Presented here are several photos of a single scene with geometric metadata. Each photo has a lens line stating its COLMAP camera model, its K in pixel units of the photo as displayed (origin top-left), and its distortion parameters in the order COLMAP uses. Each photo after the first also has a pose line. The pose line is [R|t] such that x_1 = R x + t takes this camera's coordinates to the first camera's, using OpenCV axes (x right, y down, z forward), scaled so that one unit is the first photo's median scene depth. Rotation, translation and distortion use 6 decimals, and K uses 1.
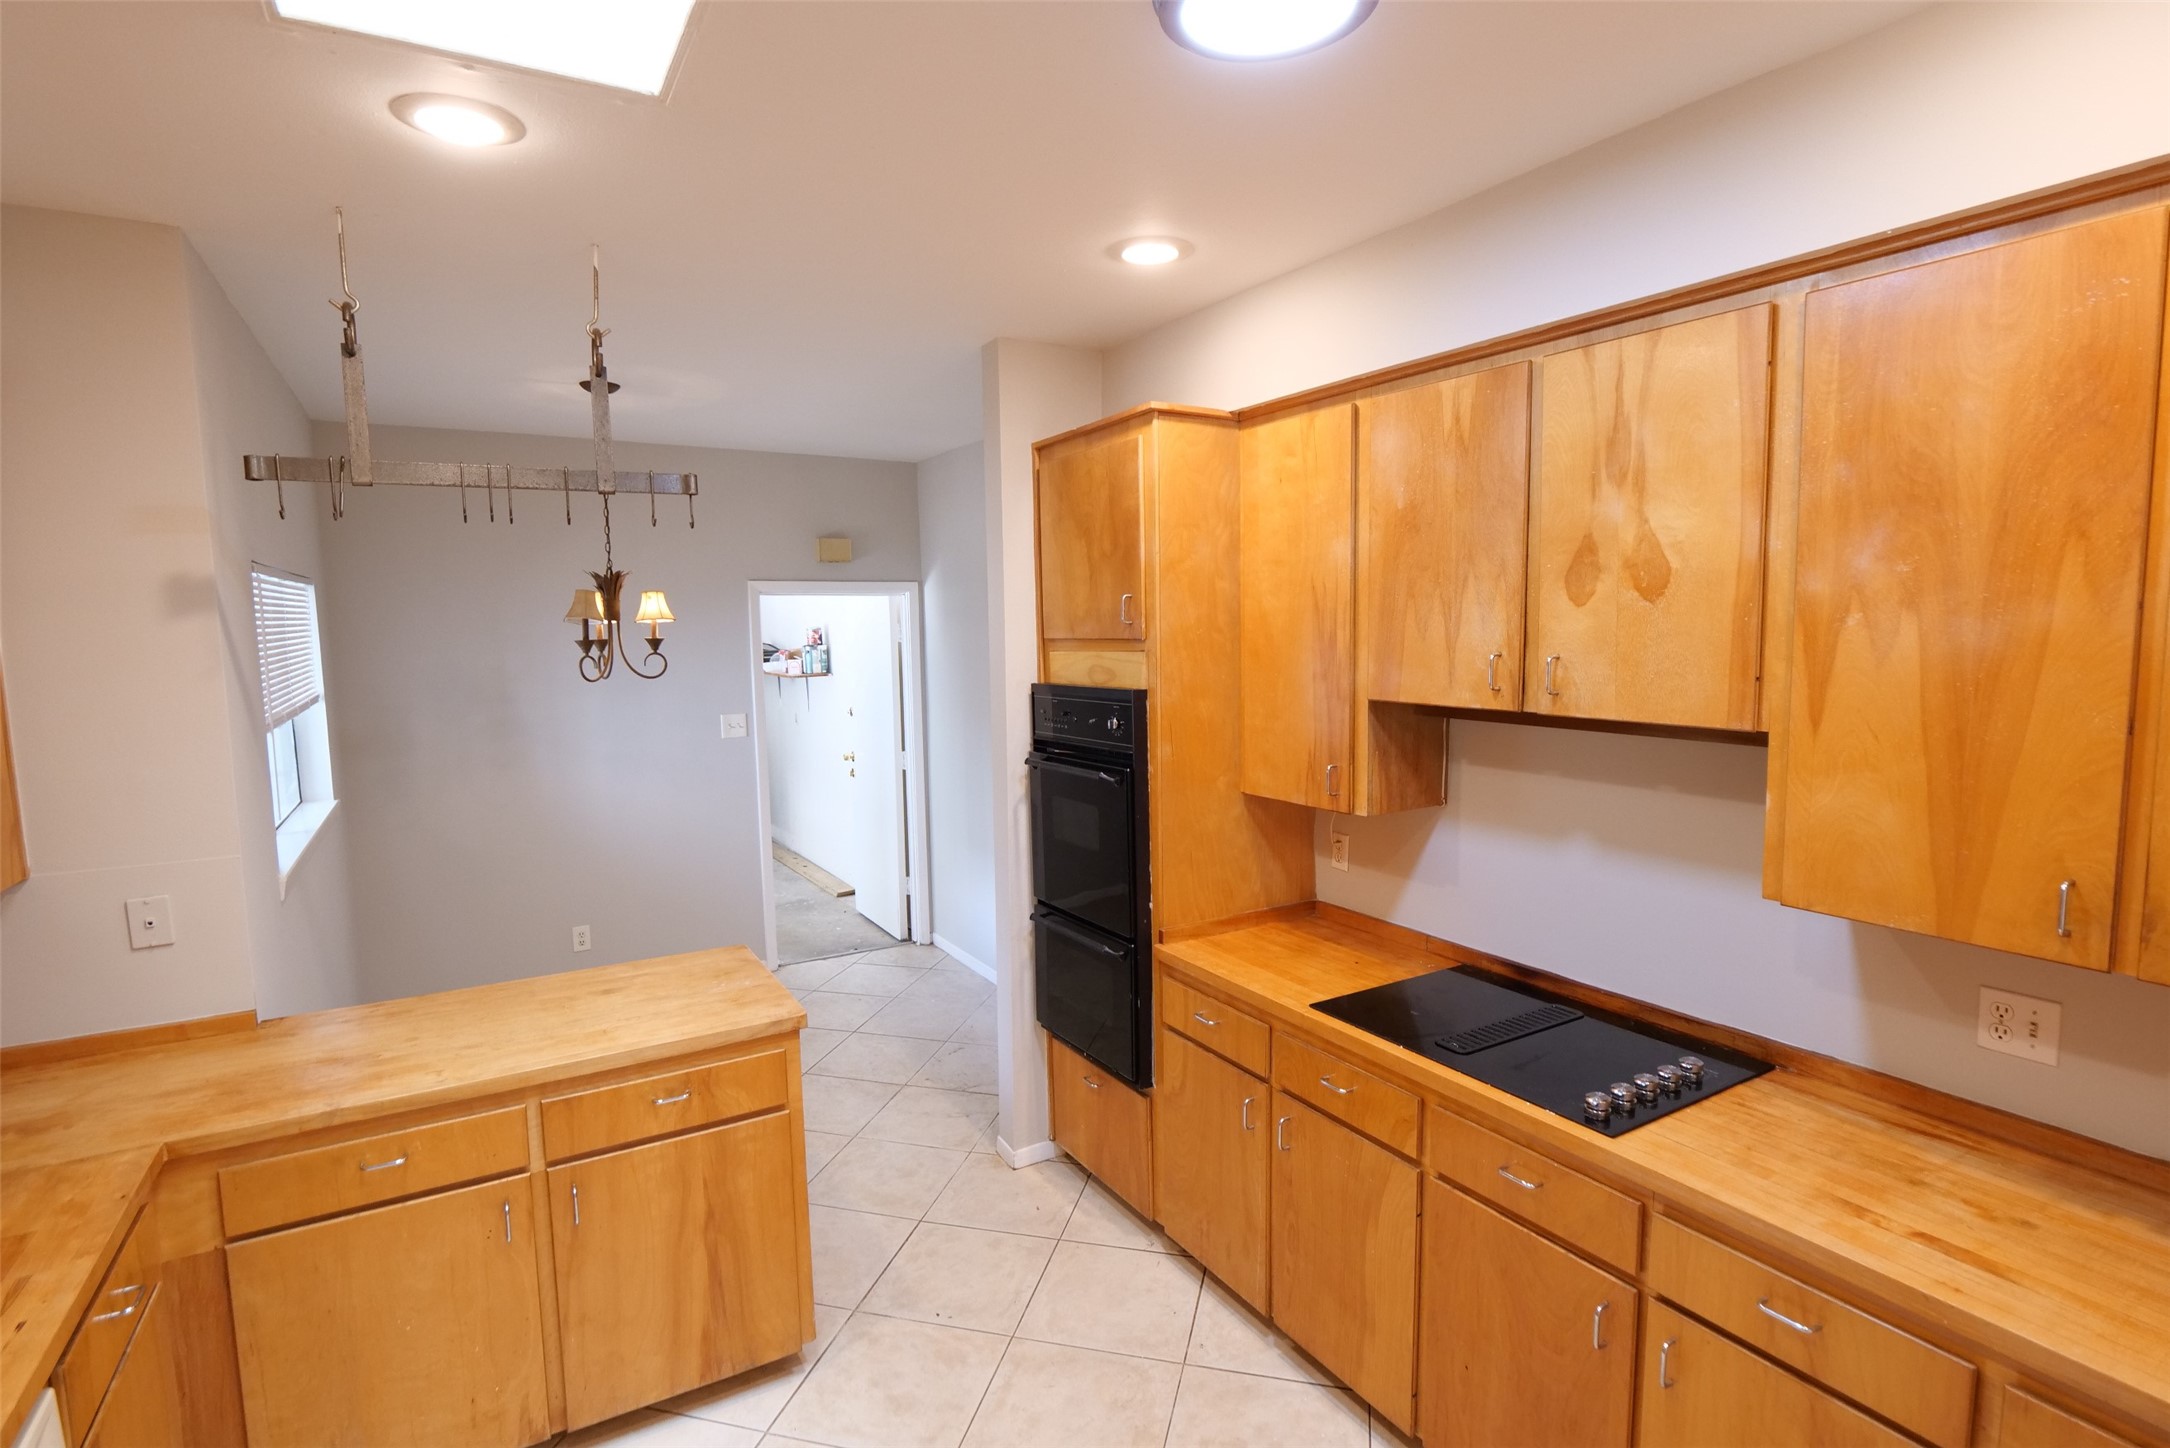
lens RADIAL K [[1051.1, 0, 1085.0], [0, 1051.1, 724.0], [0, 0, 1]] dist [-0.017293, 0.000323]
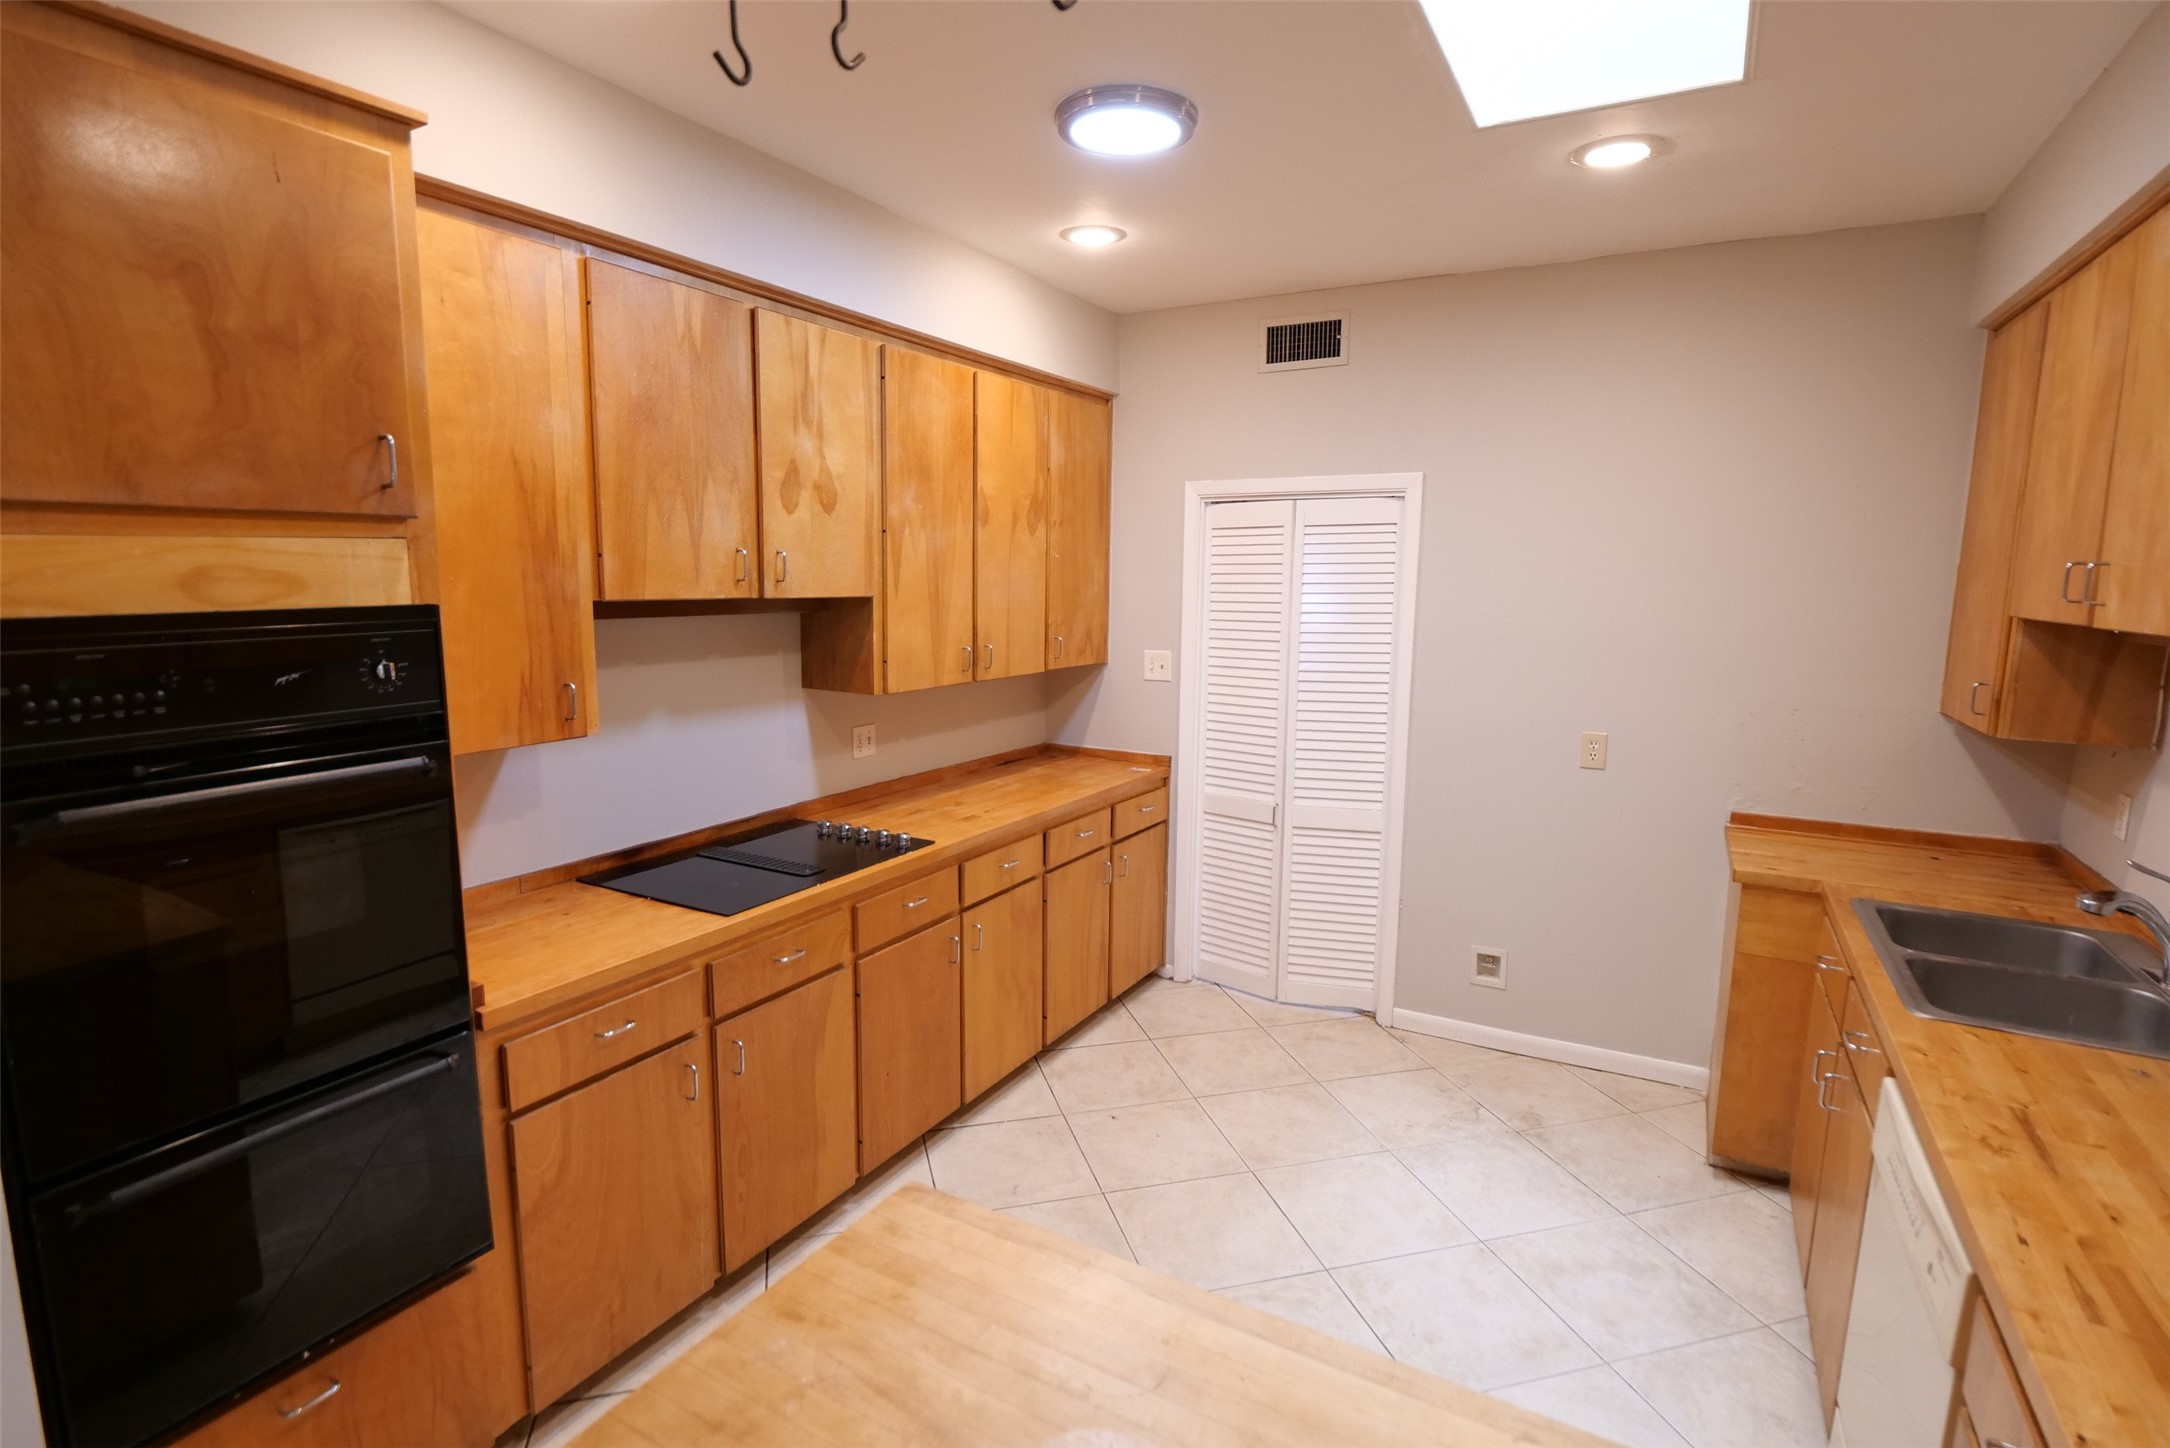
lens RADIAL K [[1051.1, 0, 1085.0], [0, 1051.1, 724.0], [0, 0, 1]] dist [-0.017293, 0.000323]
pose [[-0.496068, -0.114720, 0.860672, -0.787093], [0.080500, 0.980888, 0.177142, -0.049697], [-0.864544, 0.157159, -0.477352, 1.194877]]
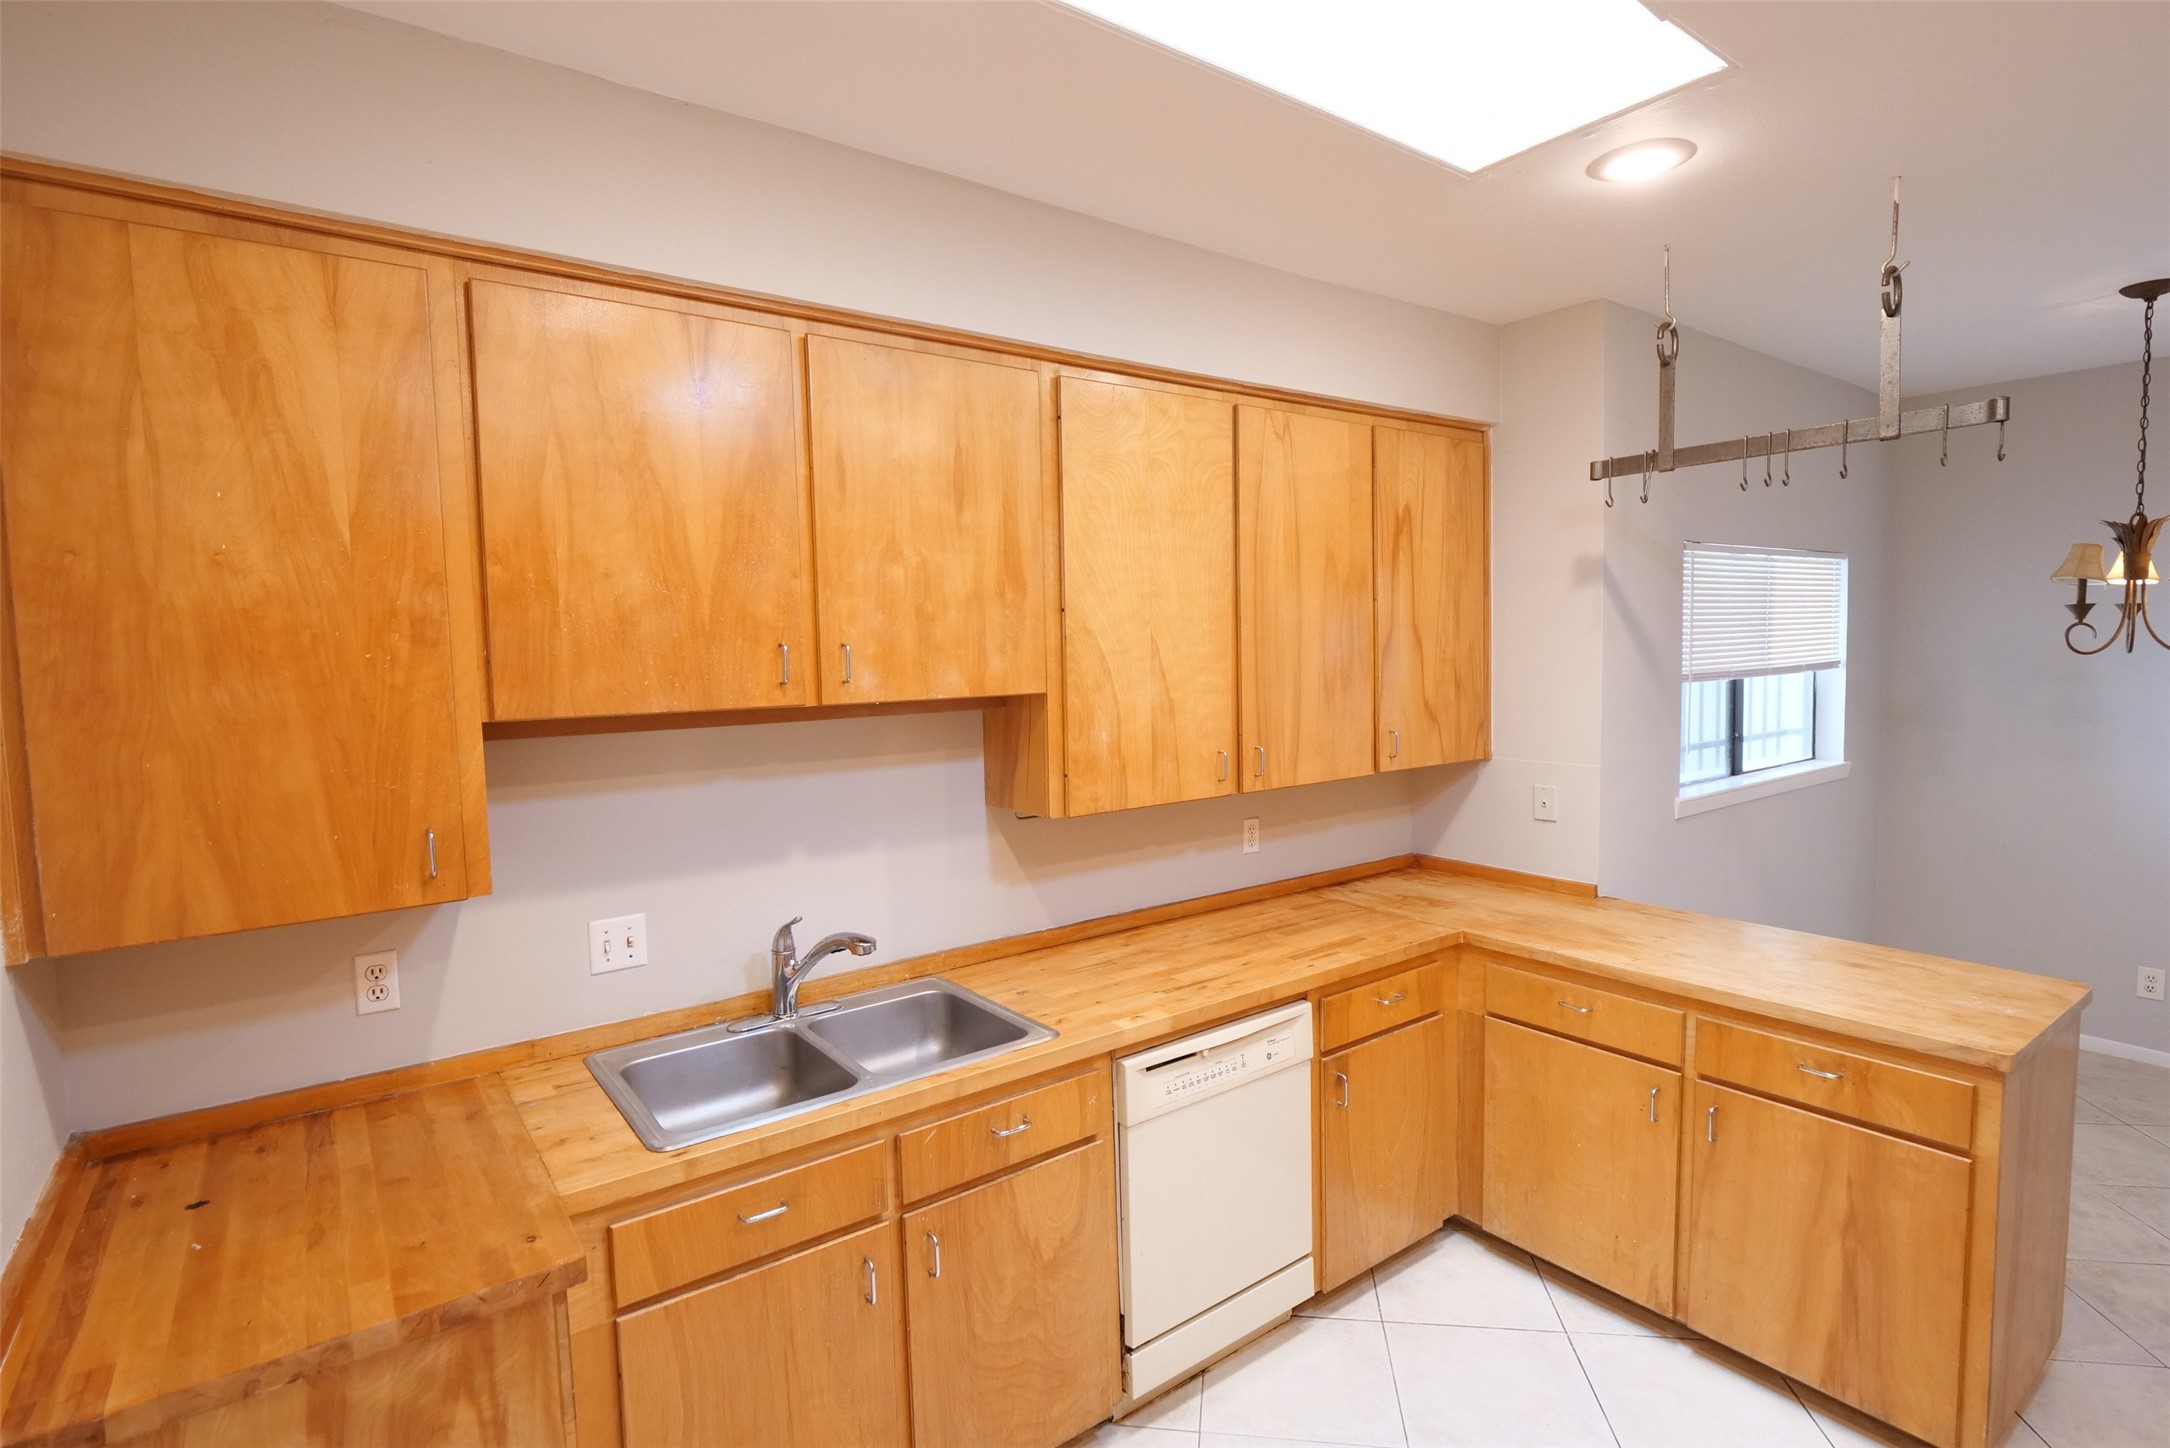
lens RADIAL K [[1051.1, 0, 1085.0], [0, 1051.1, 724.0], [0, 0, 1]] dist [-0.017293, 0.000323]
pose [[0.103044, 0.087758, -0.990798, 0.439135], [-0.076949, 0.993819, 0.080022, 0.016965], [0.991696, 0.067995, 0.109160, 0.204914]]
